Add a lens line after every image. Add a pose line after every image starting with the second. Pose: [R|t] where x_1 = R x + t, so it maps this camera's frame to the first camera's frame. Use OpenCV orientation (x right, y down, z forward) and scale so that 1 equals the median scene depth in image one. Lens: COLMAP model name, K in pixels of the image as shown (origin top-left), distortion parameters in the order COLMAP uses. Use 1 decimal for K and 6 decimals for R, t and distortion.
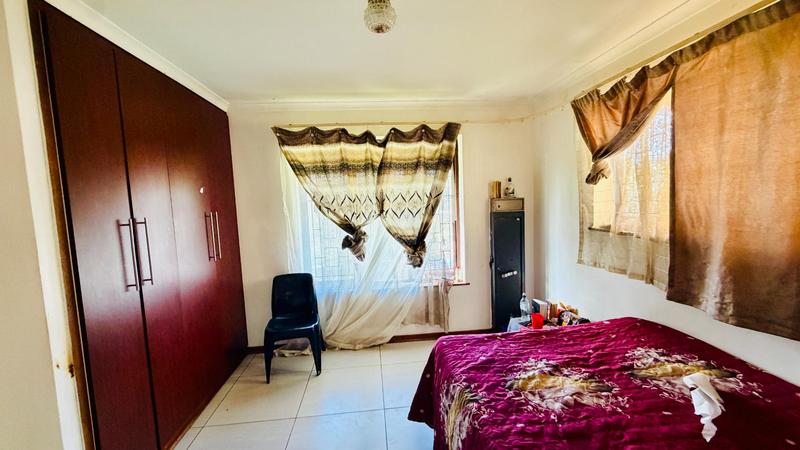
lens RADIAL K [[319.6, 0, 400.0], [0, 319.6, 224.0], [0, 0, 1]] dist [0.001054, -0.000182]
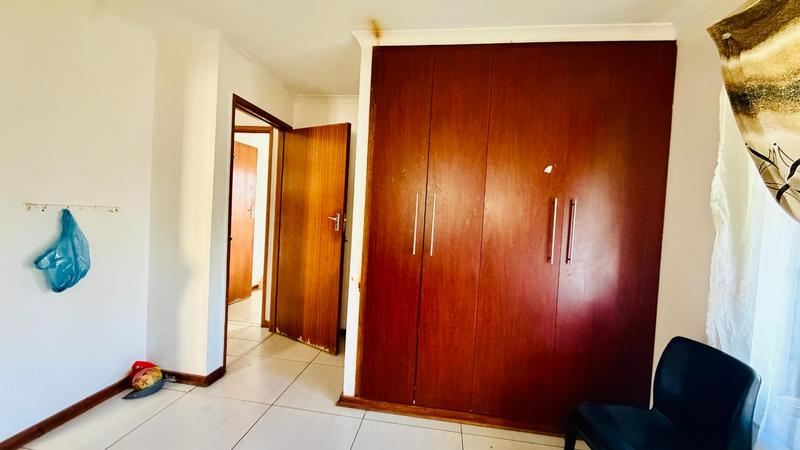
lens RADIAL K [[319.6, 0, 400.5], [0, 319.6, 222.5], [0, 0, 1]] dist [0.001054, -0.000182]
pose [[-0.241059, 0.057699, -0.968794, 0.188609], [-0.124561, 0.988136, 0.089845, 0.002100], [0.962484, 0.142332, -0.231012, 0.686597]]
